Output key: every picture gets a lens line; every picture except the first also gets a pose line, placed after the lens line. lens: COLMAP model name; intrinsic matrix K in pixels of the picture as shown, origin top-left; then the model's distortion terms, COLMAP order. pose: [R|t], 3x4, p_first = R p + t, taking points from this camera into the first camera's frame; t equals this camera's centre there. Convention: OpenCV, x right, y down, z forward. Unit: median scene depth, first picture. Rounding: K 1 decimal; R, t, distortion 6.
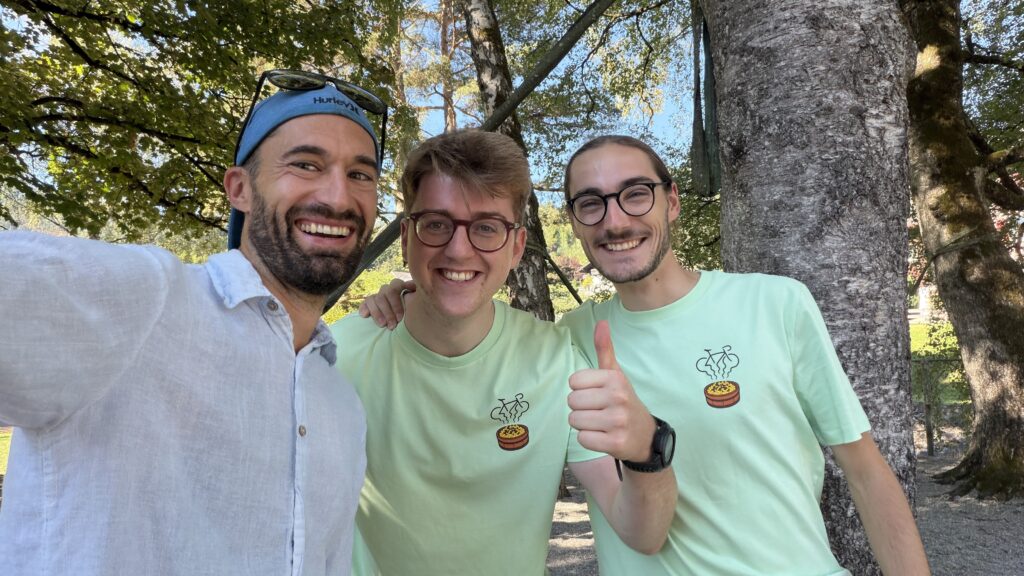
lens RADIAL K [[602.8, 0, 510.7], [0, 602.8, 288.8], [0, 0, 1]] dist [-0.042528, 0.001358]
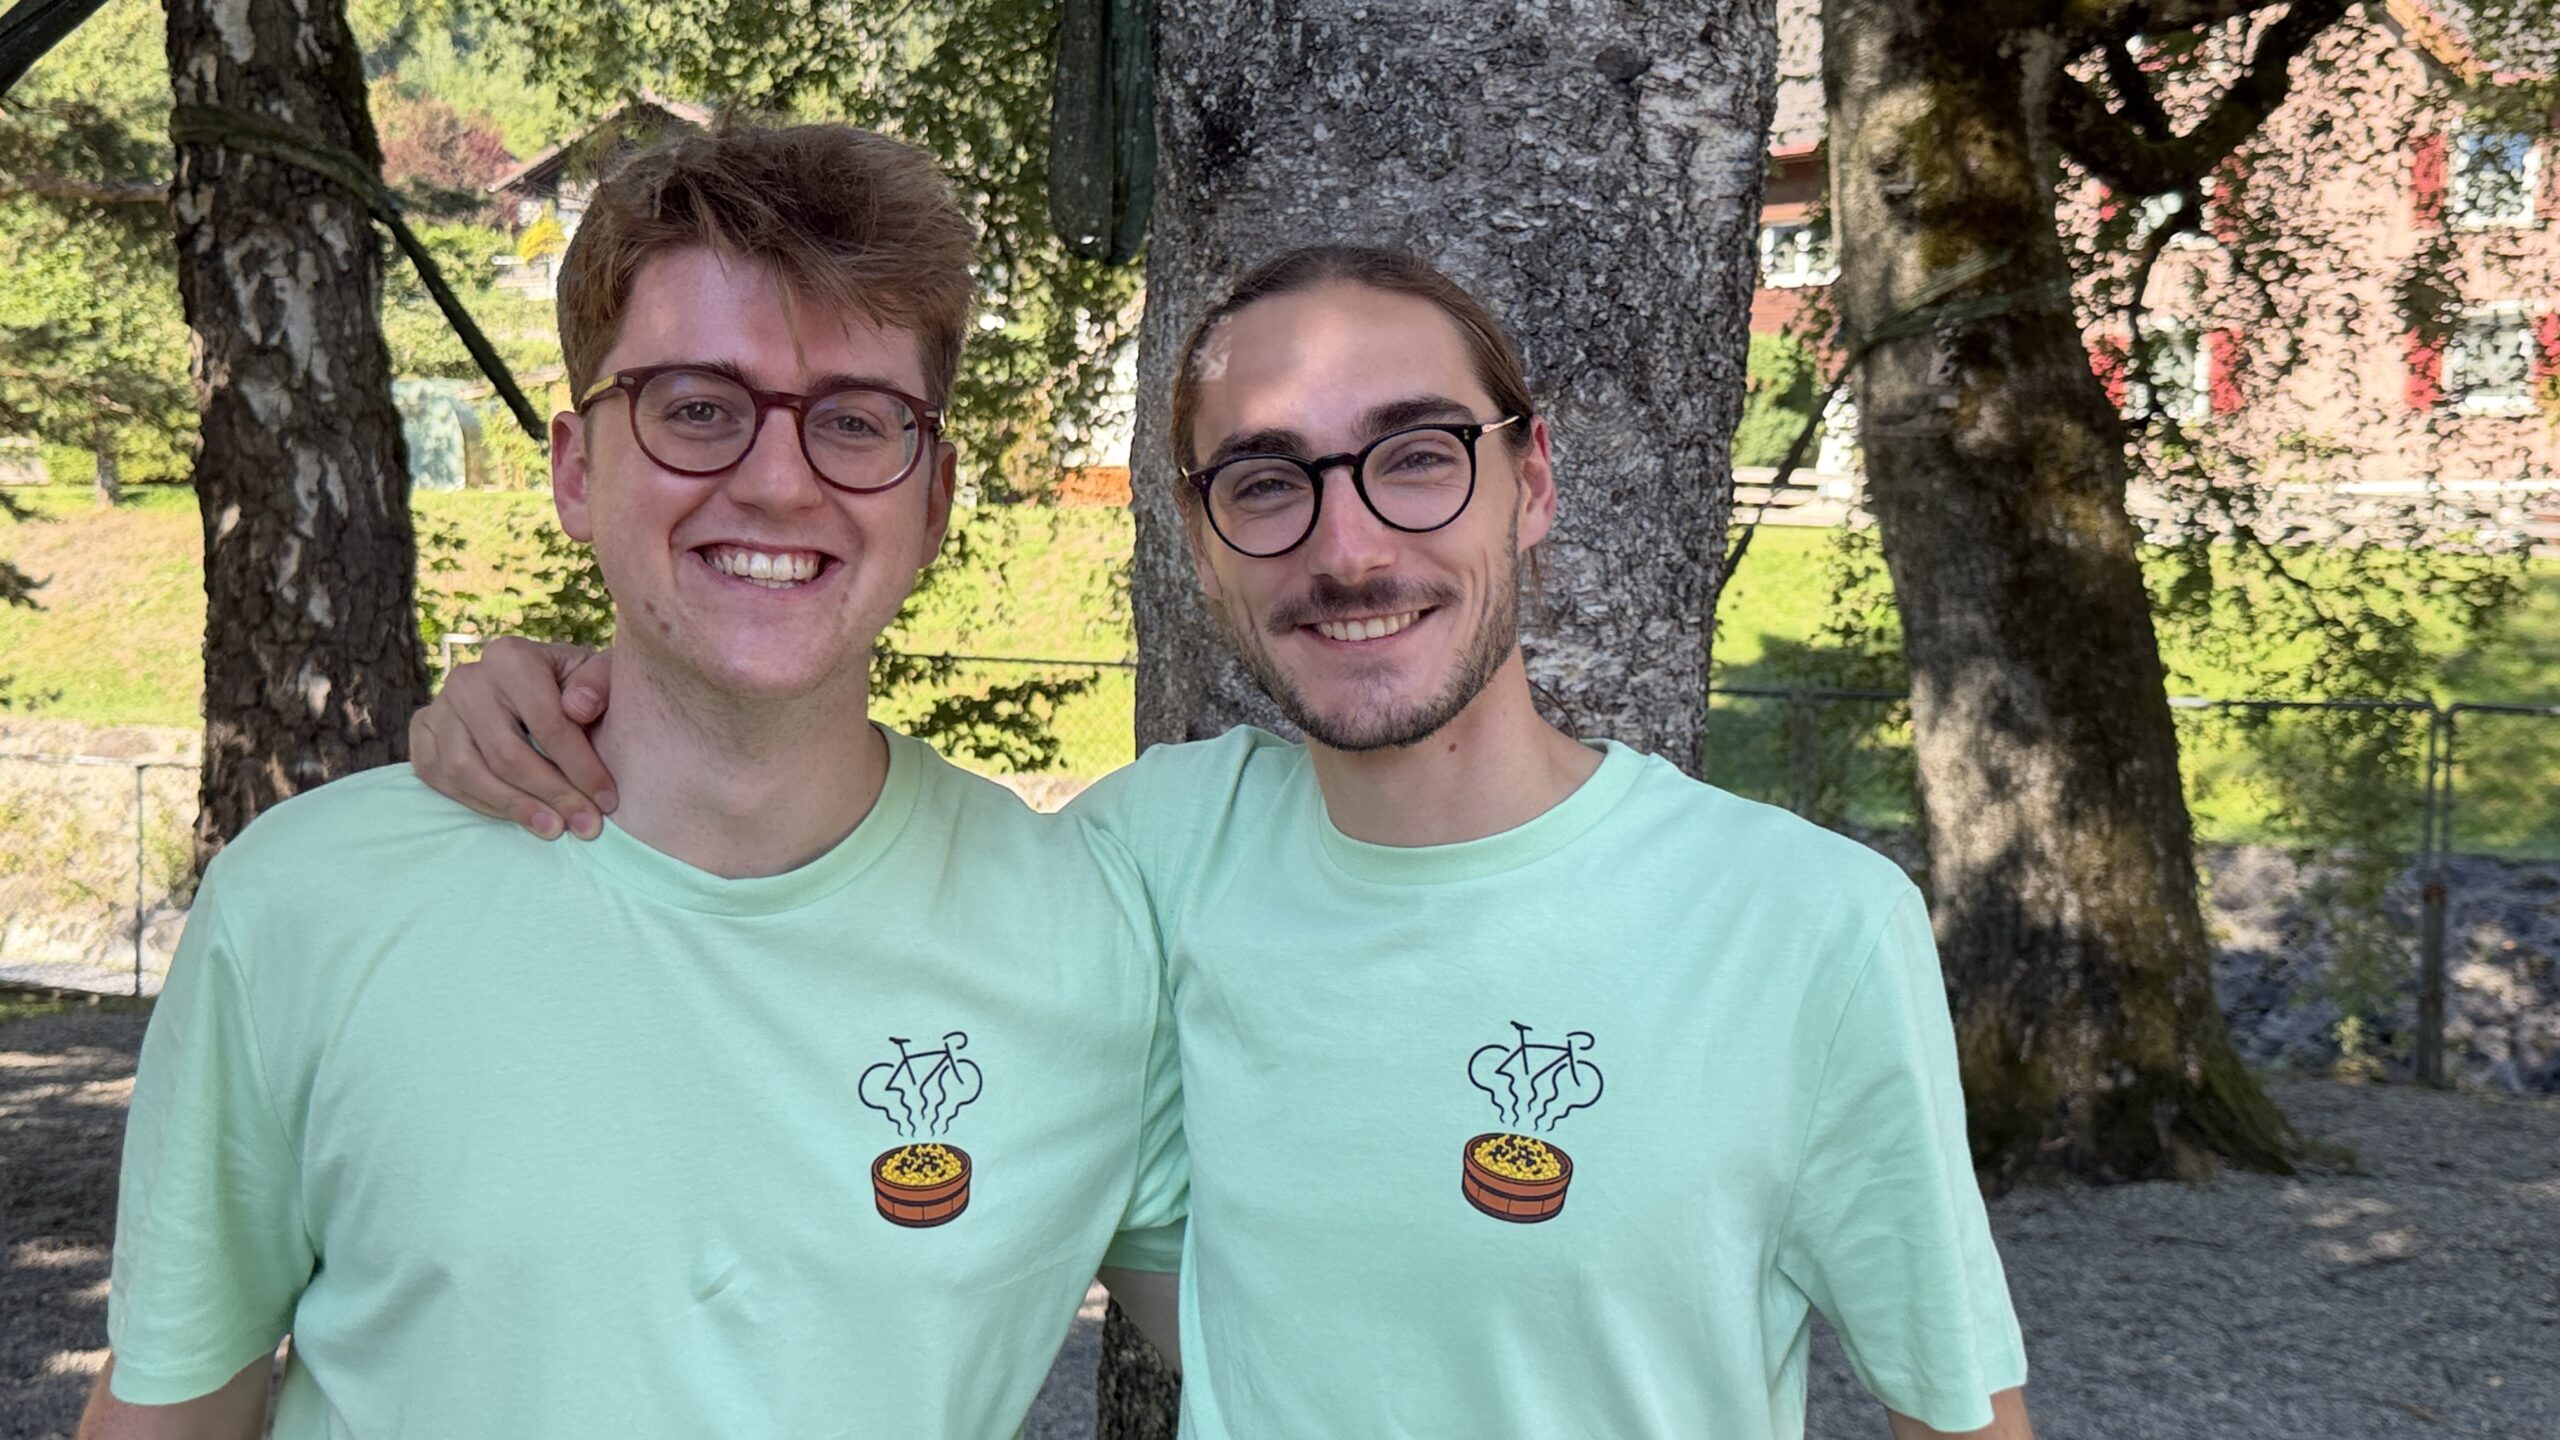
lens RADIAL K [[2540.1, 0, 1280.1], [0, 2540.1, 718.7], [0, 0, 1]] dist [-0.004963, 0.000000]
pose [[0.917947, 0.025710, 0.395870, -0.052123], [-0.079303, 0.989648, 0.119614, -0.115842], [-0.388696, -0.141193, 0.910483, -0.114177]]
